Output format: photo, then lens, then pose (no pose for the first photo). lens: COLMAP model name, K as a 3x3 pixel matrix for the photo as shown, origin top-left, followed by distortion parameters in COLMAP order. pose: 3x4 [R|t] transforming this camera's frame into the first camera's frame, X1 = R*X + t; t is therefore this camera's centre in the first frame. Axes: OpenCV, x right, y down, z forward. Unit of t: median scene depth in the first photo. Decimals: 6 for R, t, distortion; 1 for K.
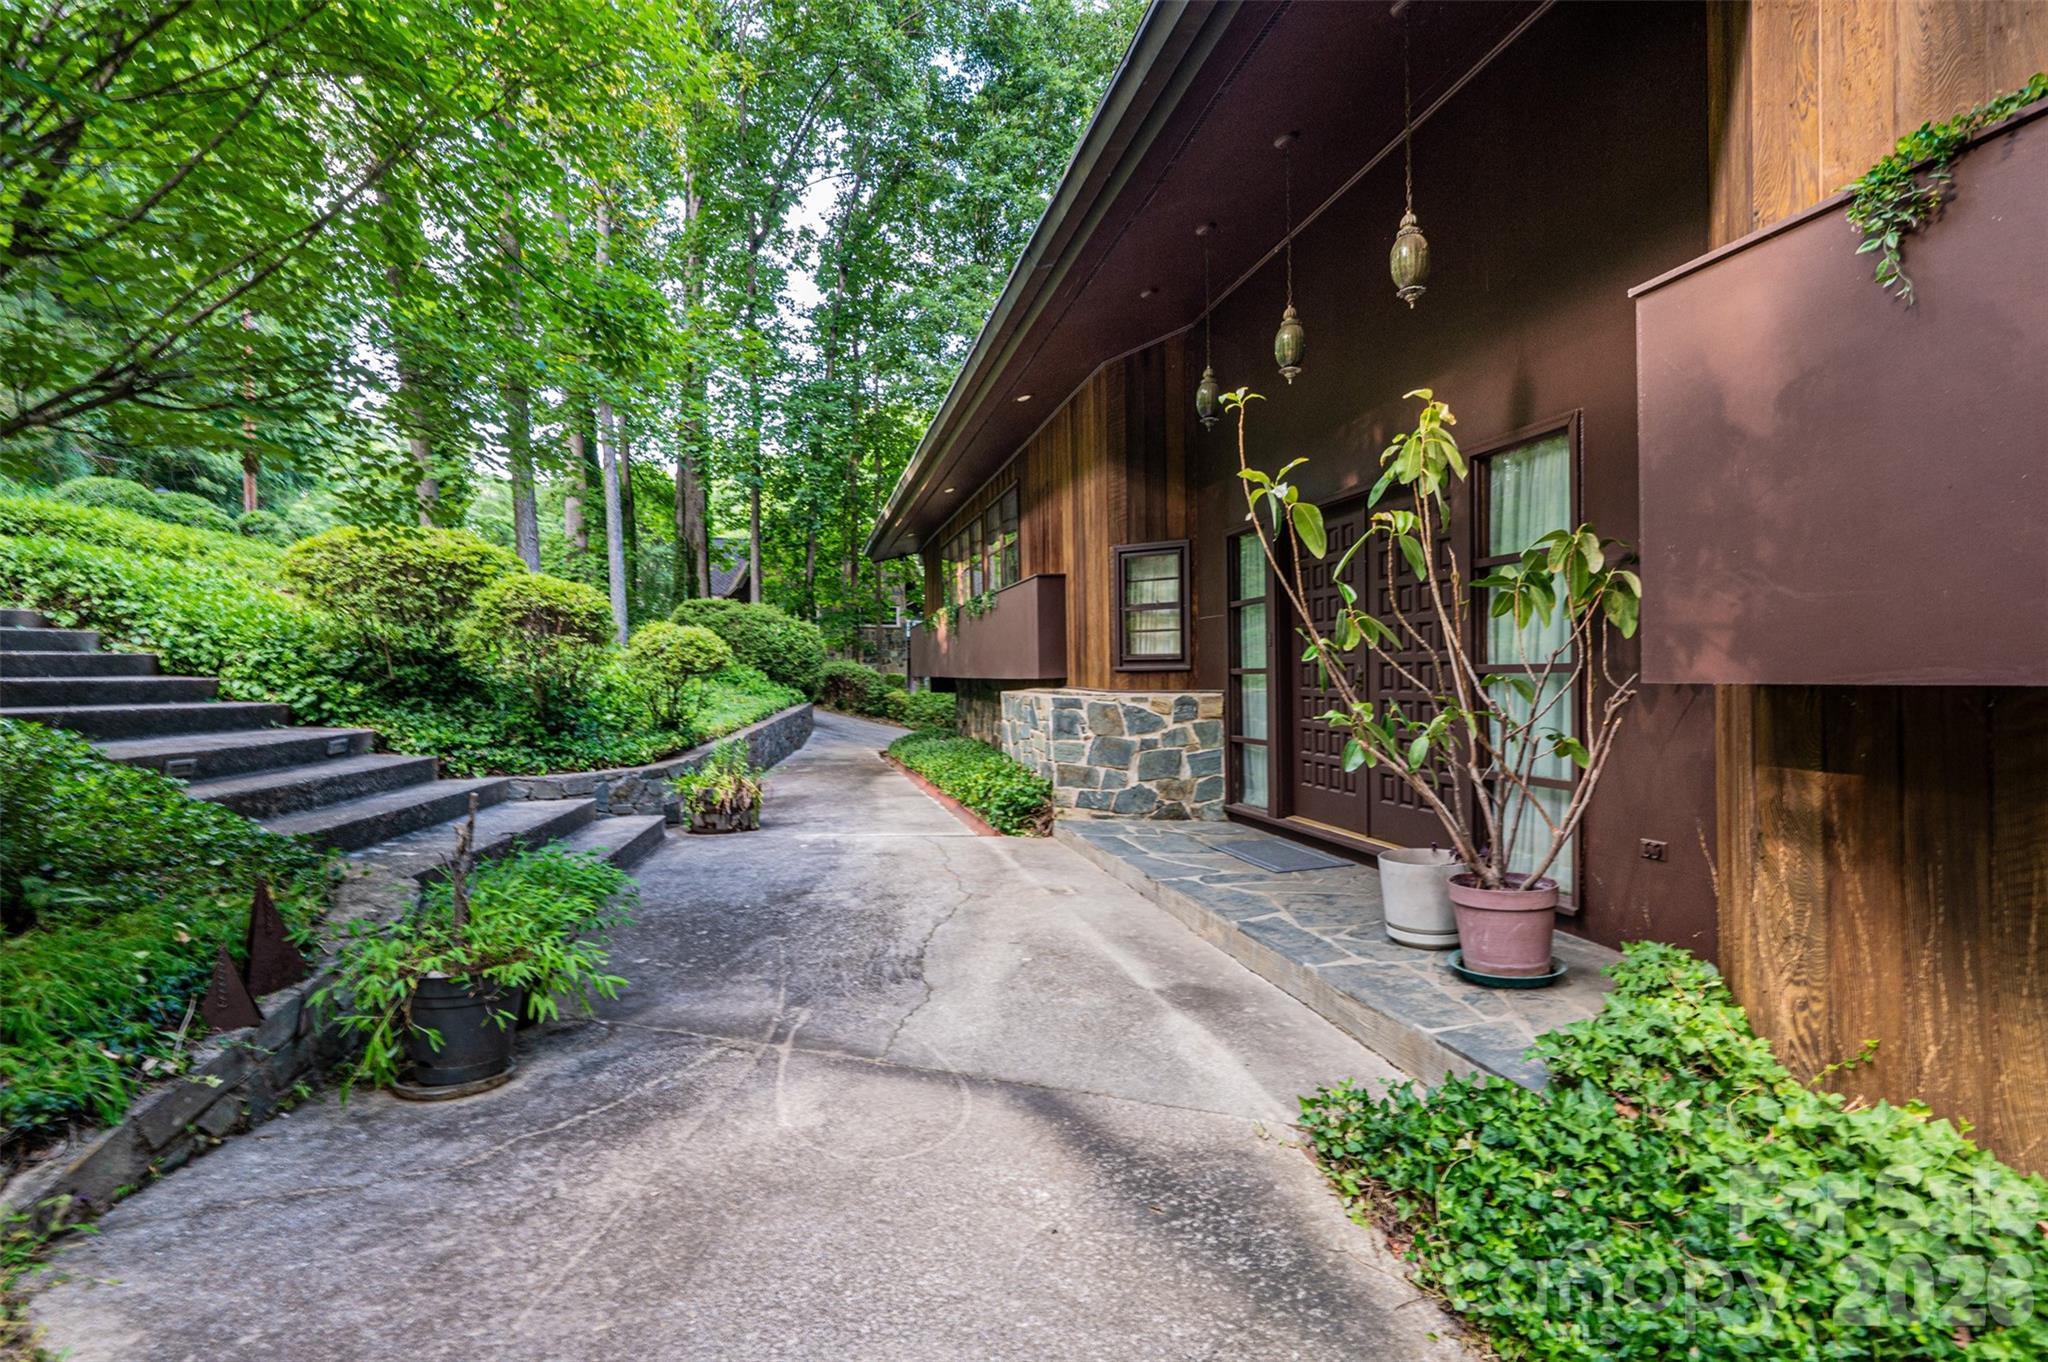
lens RADIAL K [[982.6, 0, 1025.4], [0, 982.6, 681.6], [0, 0, 1]] dist [-0.001123, 0.000432]
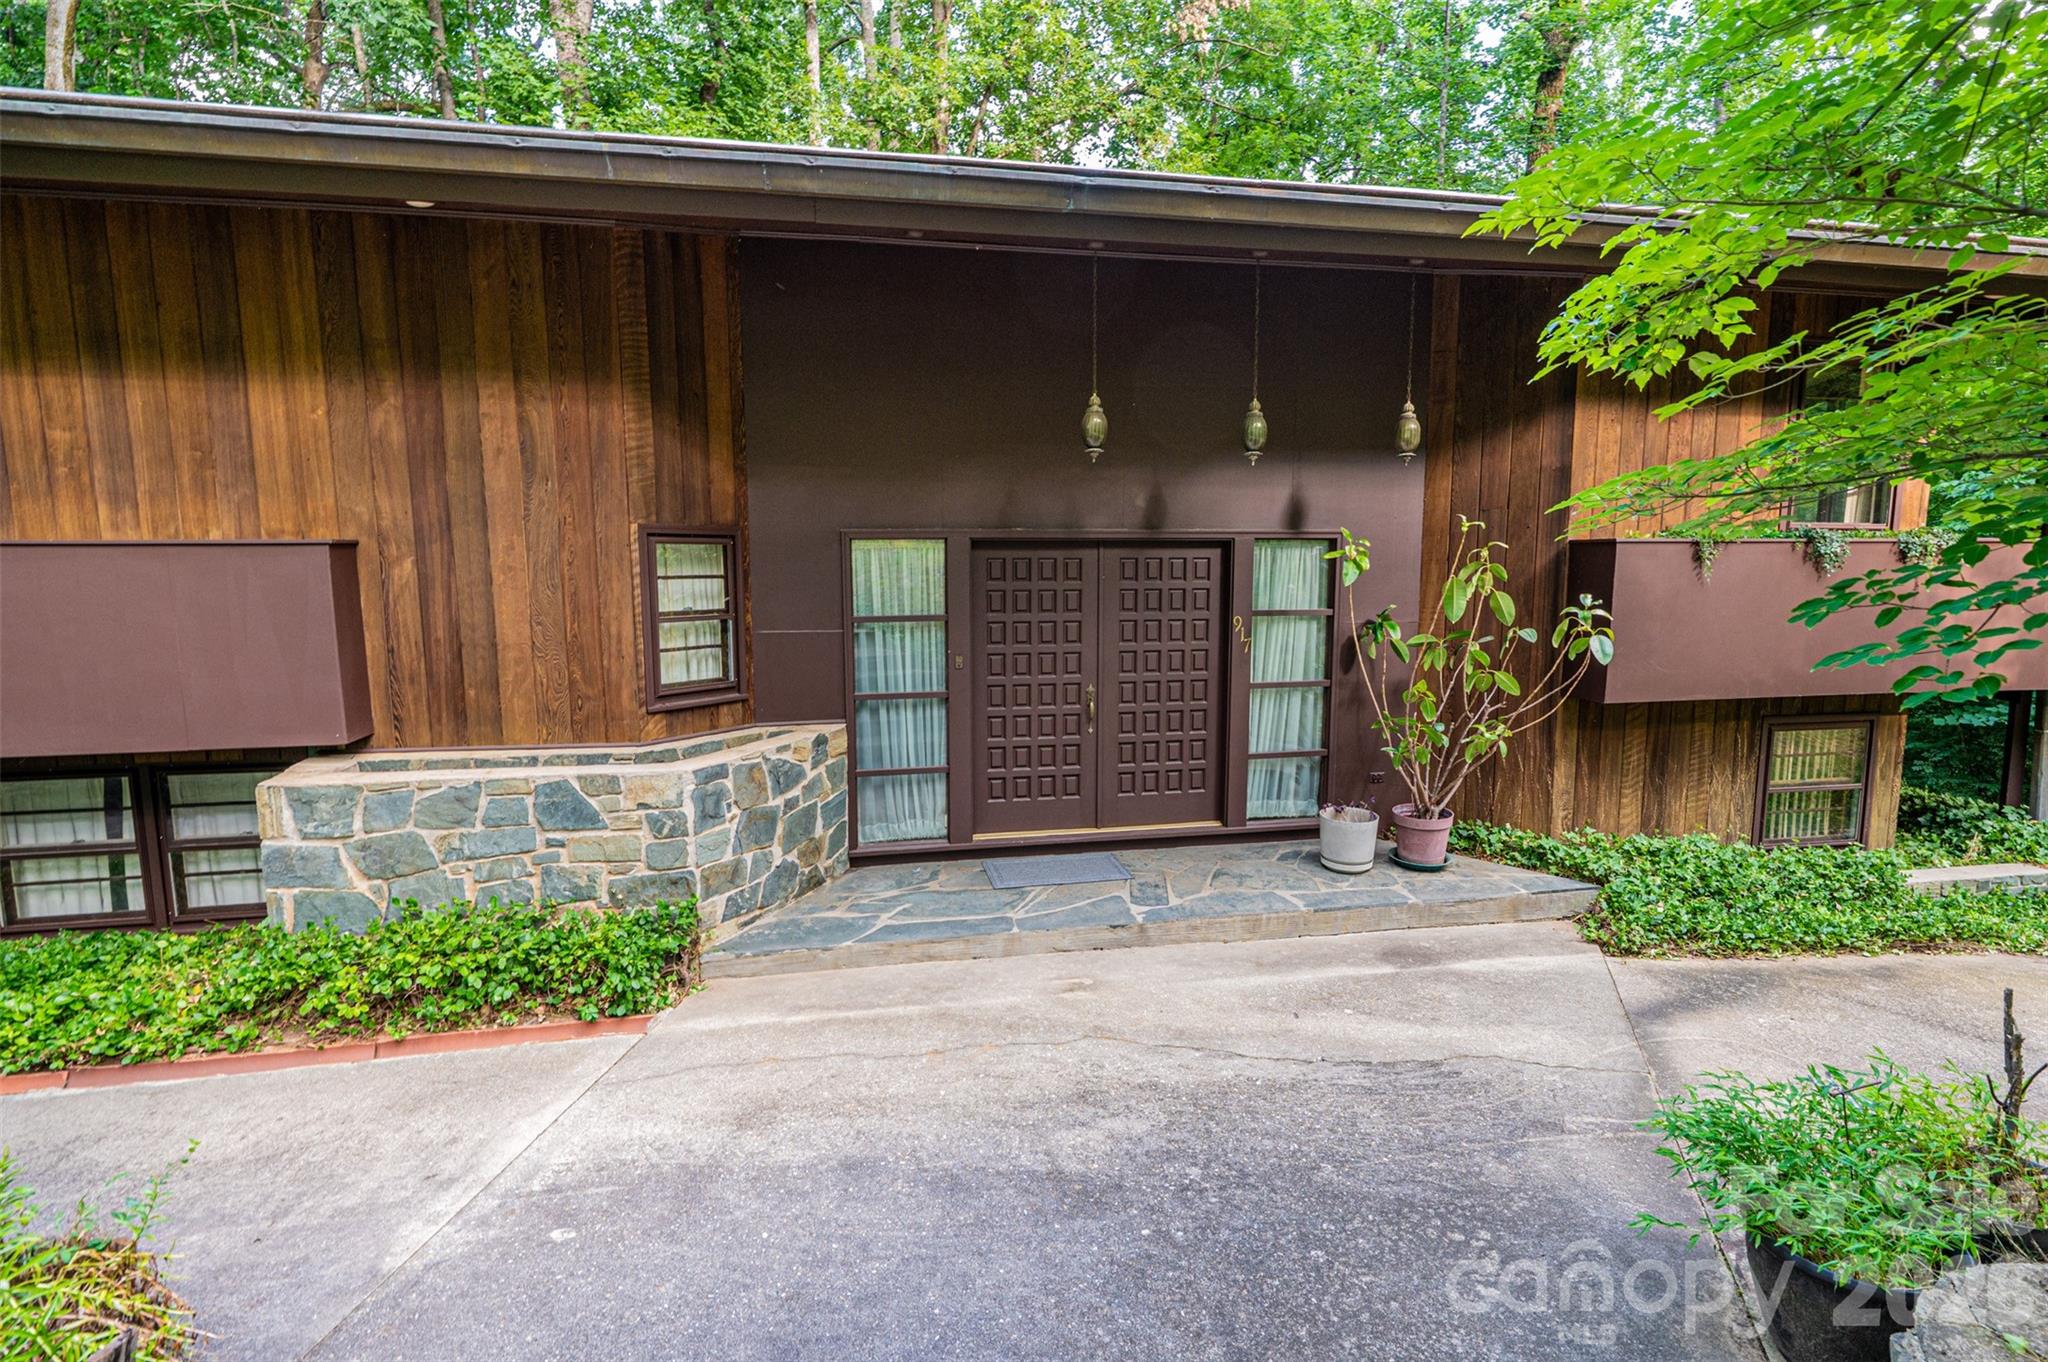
lens RADIAL K [[982.6, 0, 1020.4], [0, 982.6, 685.3], [0, 0, 1]] dist [-0.001123, 0.000432]
pose [[0.031699, -0.110678, 0.993351, -0.232579], [0.009860, 0.993836, 0.110417, -0.041629], [-0.999449, 0.006295, 0.032595, 0.302225]]
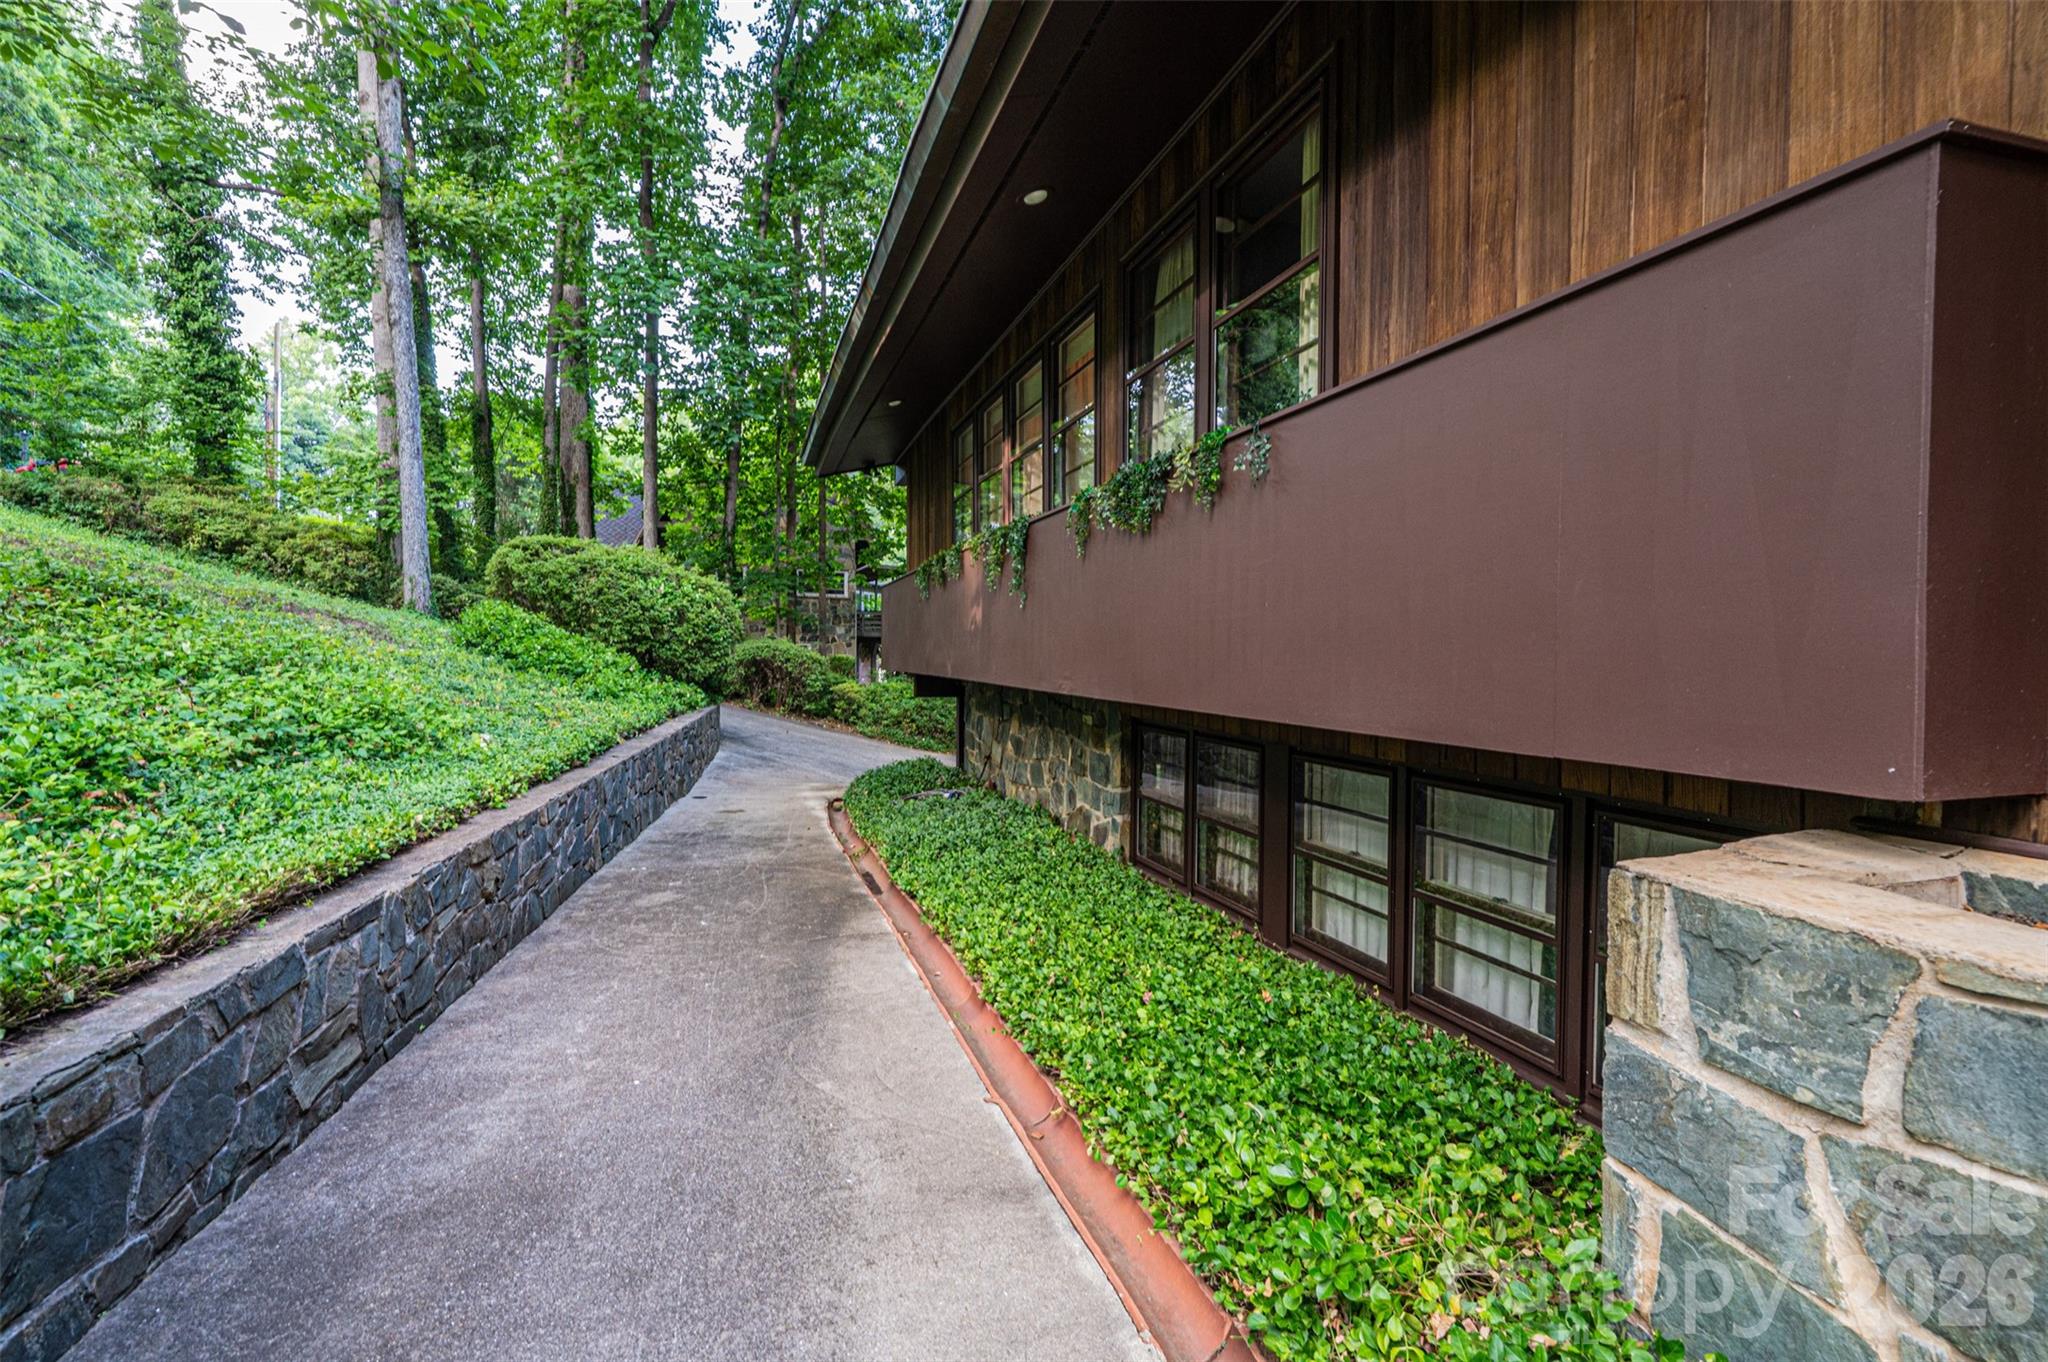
lens RADIAL K [[982.6, 0, 1018.0], [0, 982.6, 680.0], [0, 0, 1]] dist [-0.001123, 0.000432]
pose [[0.998436, 0.016949, 0.053283, -0.066154], [-0.017931, 0.999677, 0.018008, -0.010668], [-0.052960, -0.018935, 0.998417, 0.409414]]
